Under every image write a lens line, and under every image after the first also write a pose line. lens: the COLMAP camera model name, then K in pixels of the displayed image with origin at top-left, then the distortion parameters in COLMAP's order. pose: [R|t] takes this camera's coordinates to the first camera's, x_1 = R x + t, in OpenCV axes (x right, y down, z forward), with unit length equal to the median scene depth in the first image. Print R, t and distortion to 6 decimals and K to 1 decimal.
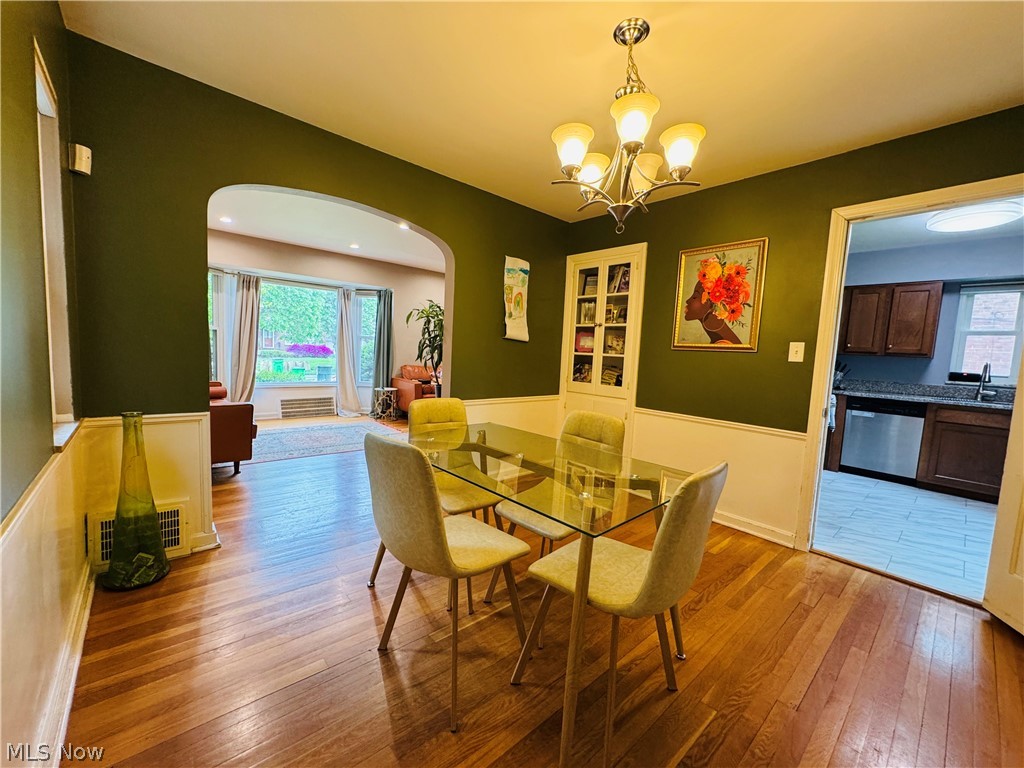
lens RADIAL K [[409.2, 0, 513.7], [0, 409.2, 386.0], [0, 0, 1]] dist [-0.002252, 0.000577]
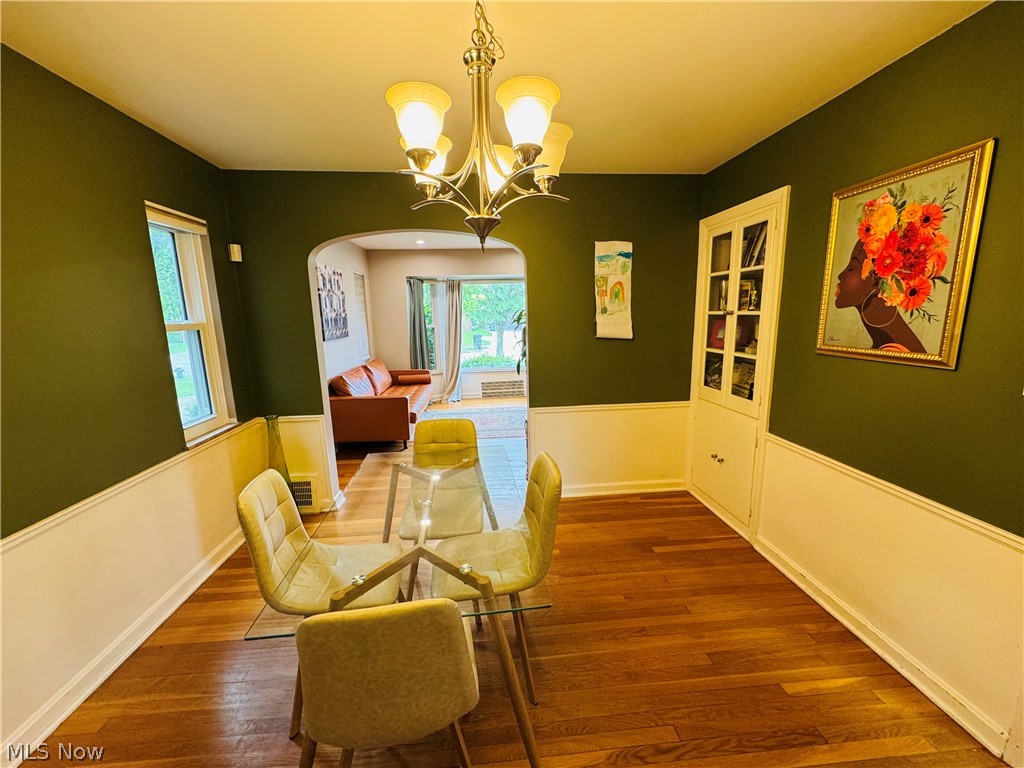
lens RADIAL K [[409.2, 0, 510.5], [0, 409.2, 385.9], [0, 0, 1]] dist [-0.002252, 0.000577]
pose [[0.794982, 0.042379, -0.605151, 0.371724], [0.008570, 0.996673, 0.081055, -0.089057], [0.606573, -0.069623, 0.791973, 0.193253]]
